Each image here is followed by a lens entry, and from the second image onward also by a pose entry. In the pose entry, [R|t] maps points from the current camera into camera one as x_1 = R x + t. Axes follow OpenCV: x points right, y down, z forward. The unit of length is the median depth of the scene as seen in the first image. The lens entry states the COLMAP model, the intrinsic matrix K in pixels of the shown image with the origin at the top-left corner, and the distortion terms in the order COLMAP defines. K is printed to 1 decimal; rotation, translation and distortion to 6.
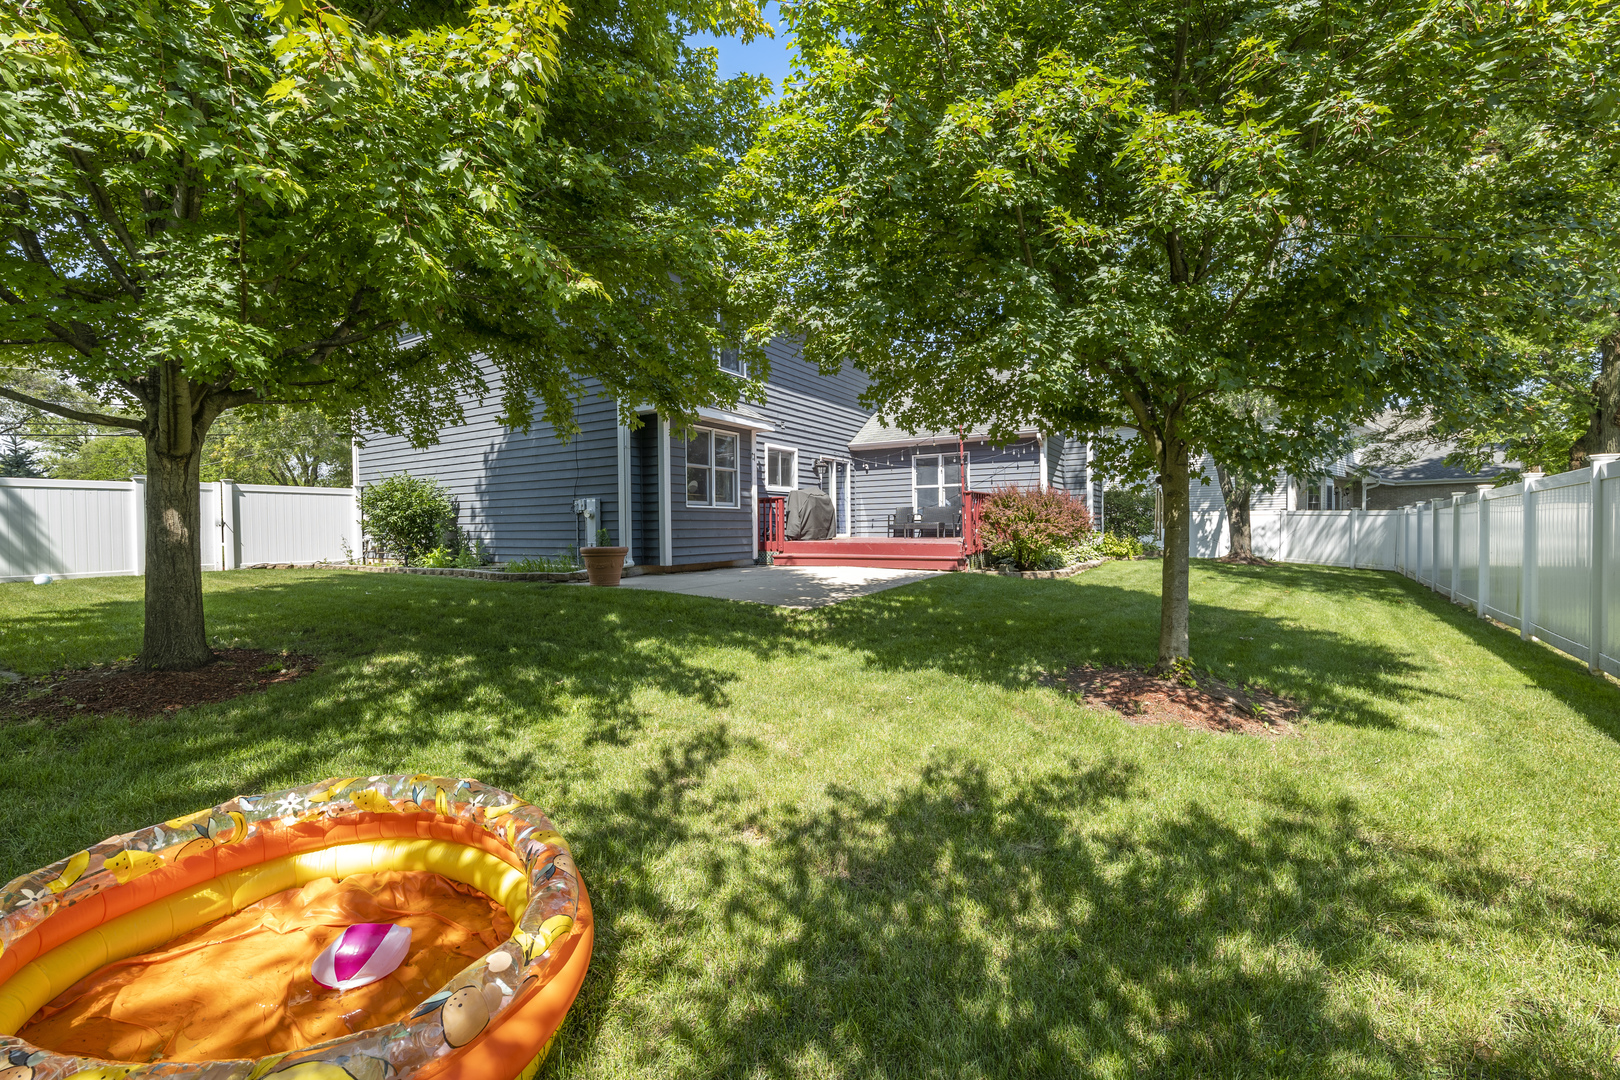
lens RADIAL K [[659.7, 0, 810.0], [0, 659.7, 540.0], [0, 0, 1]] dist [0.000622, -0.000049]
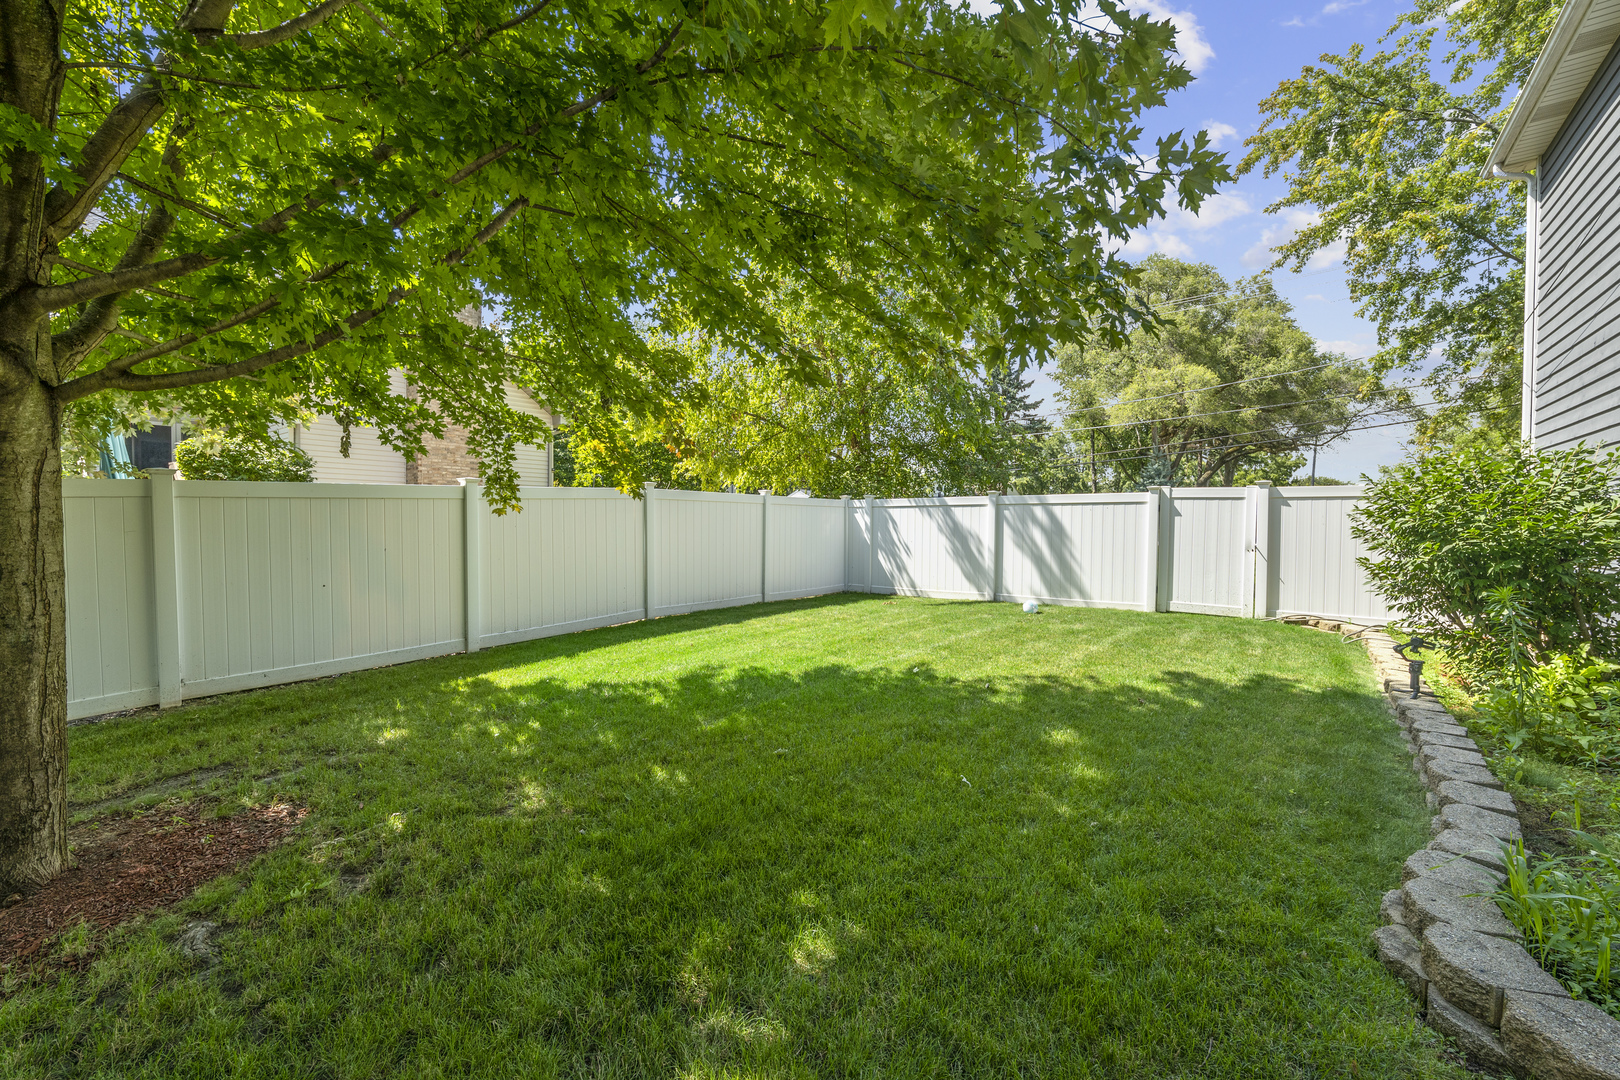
lens RADIAL K [[659.7, 0, 810.0], [0, 659.7, 540.0], [0, 0, 1]] dist [0.000622, -0.000049]
pose [[-0.081700, 0.031472, -0.996160, -0.183533], [-0.027843, 0.999039, 0.033846, -0.039092], [0.996268, 0.030501, -0.080745, 0.551743]]
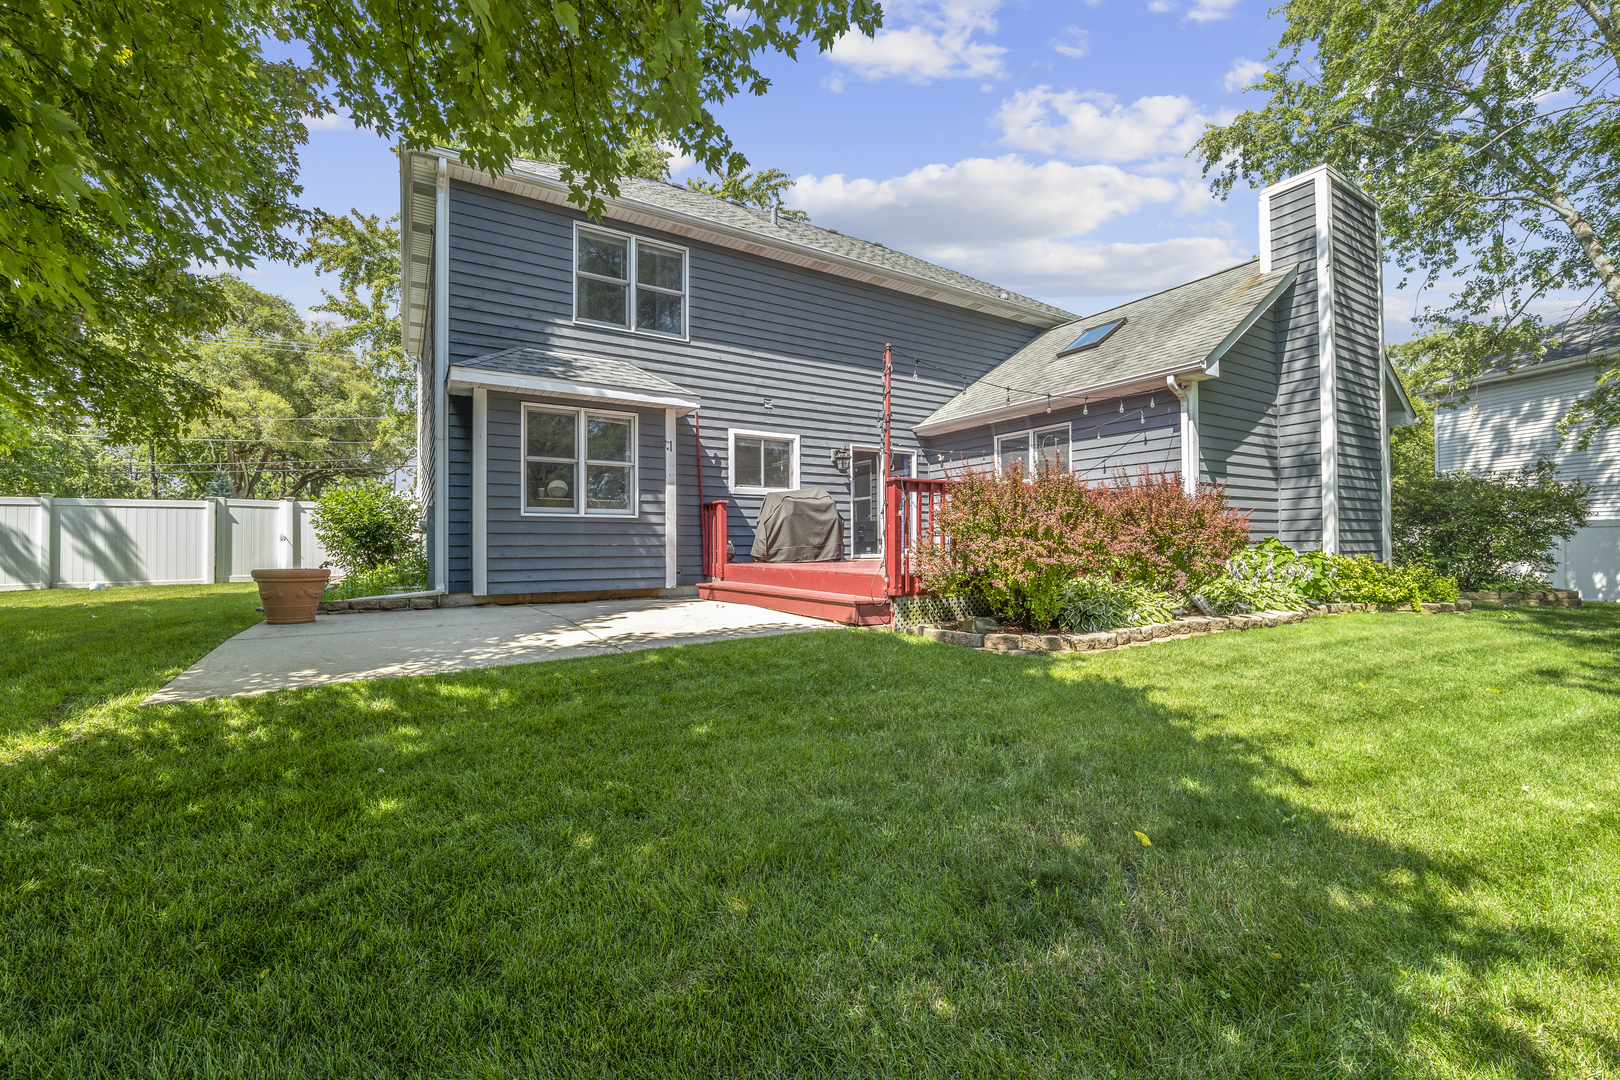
lens RADIAL K [[659.7, 0, 810.0], [0, 659.7, 540.0], [0, 0, 1]] dist [0.000622, -0.000049]
pose [[0.894341, 0.001650, -0.447382, 0.327662], [-0.012470, 0.999697, -0.021240, -0.008597], [0.447211, 0.024574, 0.894091, 0.374252]]
